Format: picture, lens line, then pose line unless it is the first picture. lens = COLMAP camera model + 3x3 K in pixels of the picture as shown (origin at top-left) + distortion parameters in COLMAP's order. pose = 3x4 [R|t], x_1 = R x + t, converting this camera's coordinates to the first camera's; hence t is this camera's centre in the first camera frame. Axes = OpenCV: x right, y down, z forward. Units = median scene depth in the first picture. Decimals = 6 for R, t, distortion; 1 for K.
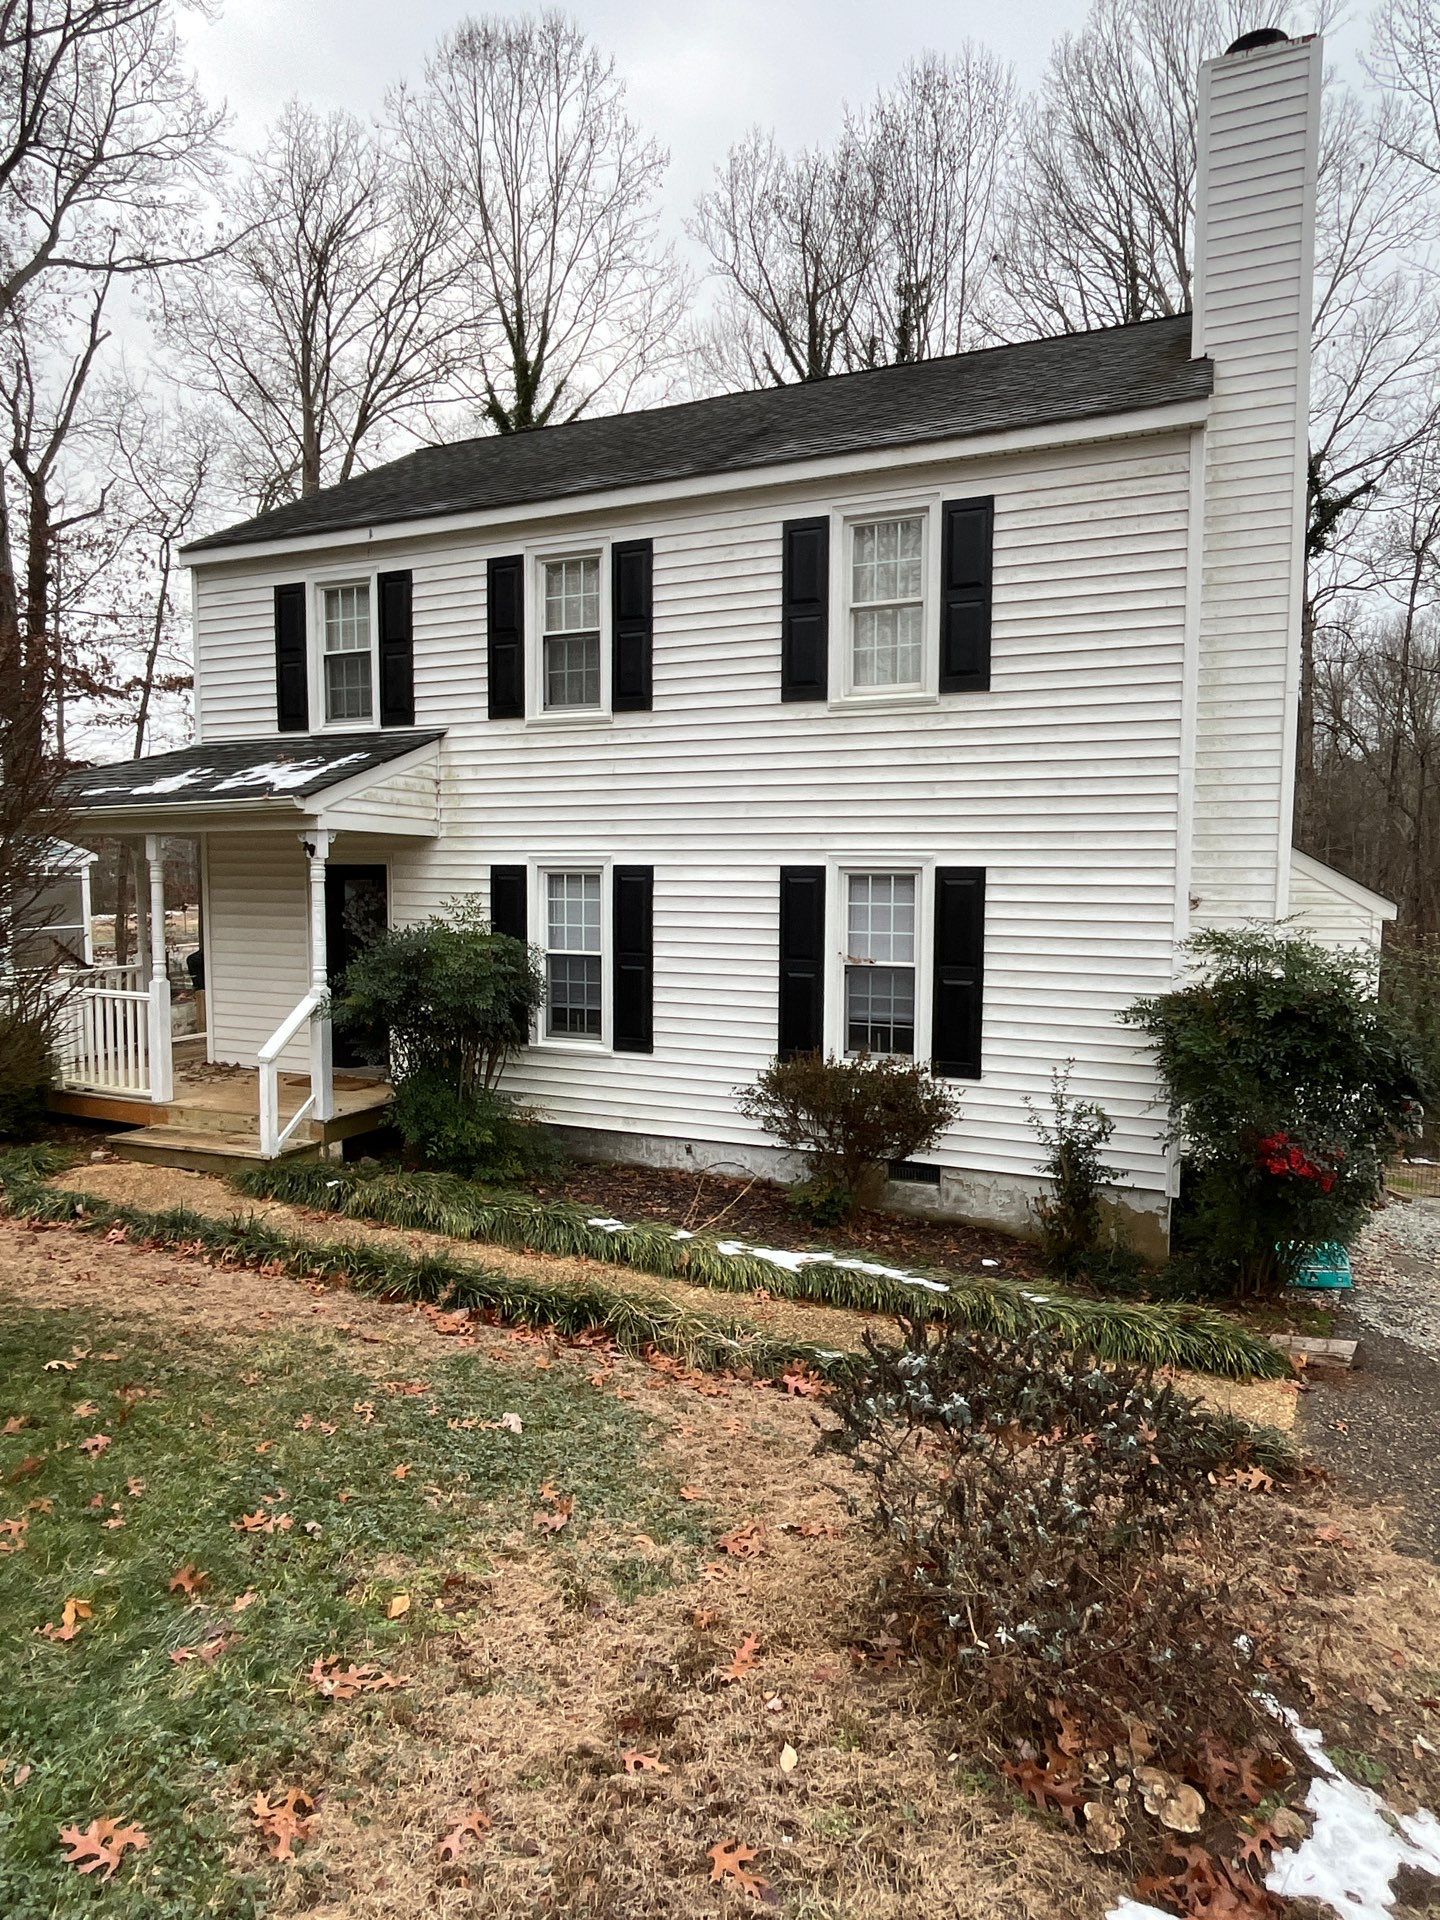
lens RADIAL K [[1113.7, 0, 712.9], [0, 1113.7, 960.3], [0, 0, 1]] dist [0.000771, -0.000203]
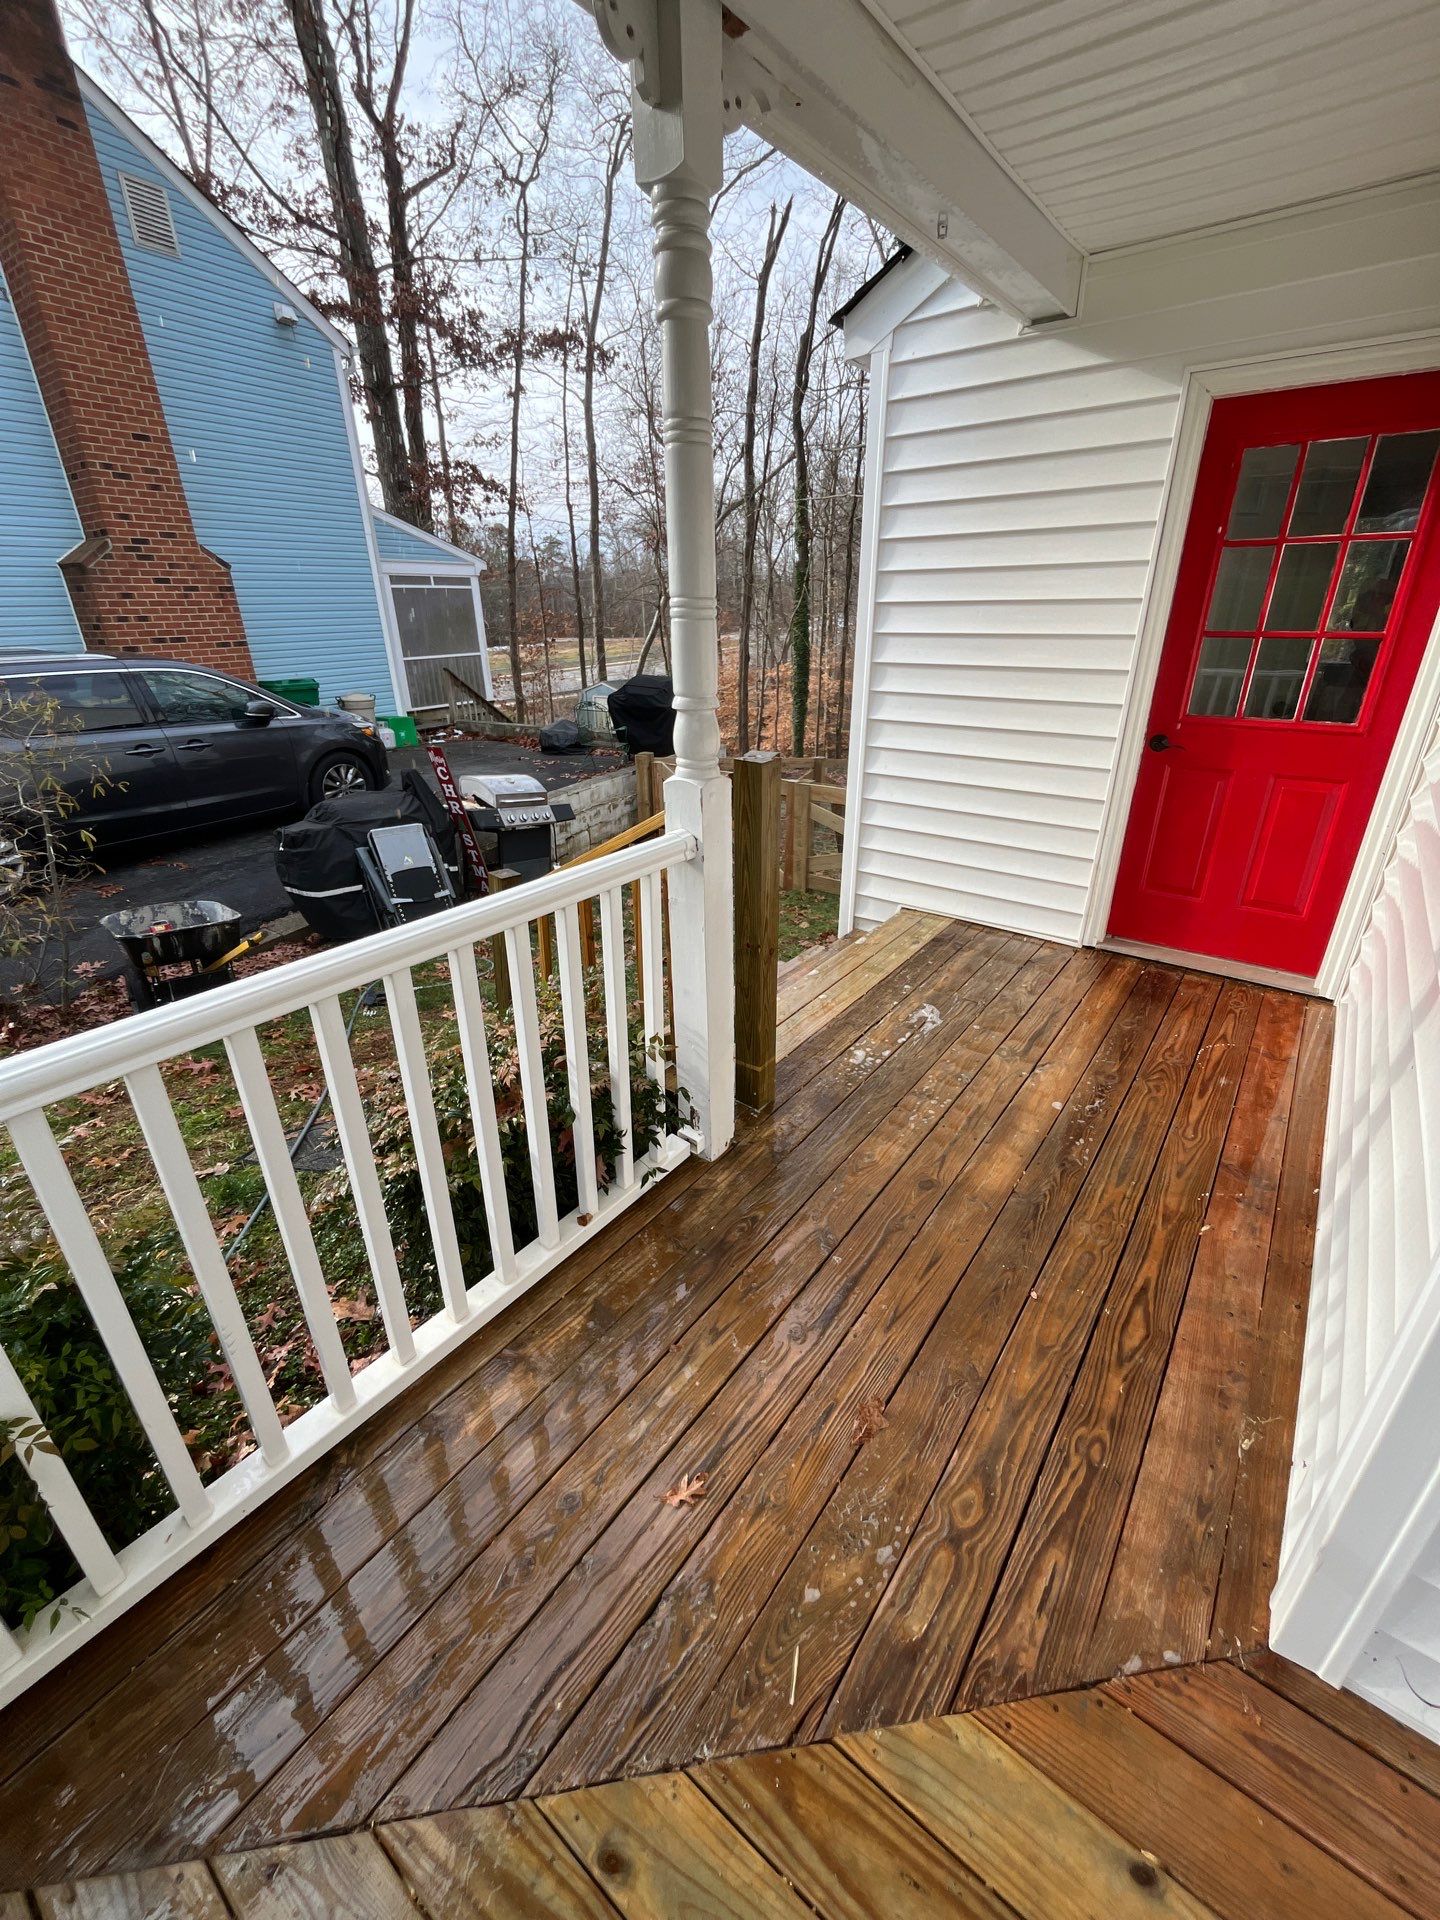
lens RADIAL K [[780.4, 0, 719.7], [0, 780.4, 954.9], [0, 0, 1]] dist [-0.000580, 0.000068]
pose [[0.971386, 0.077951, -0.224352, -0.649792], [0.000912, 0.943376, 0.331724, -0.031526], [0.237506, -0.322436, 0.916311, 1.169724]]
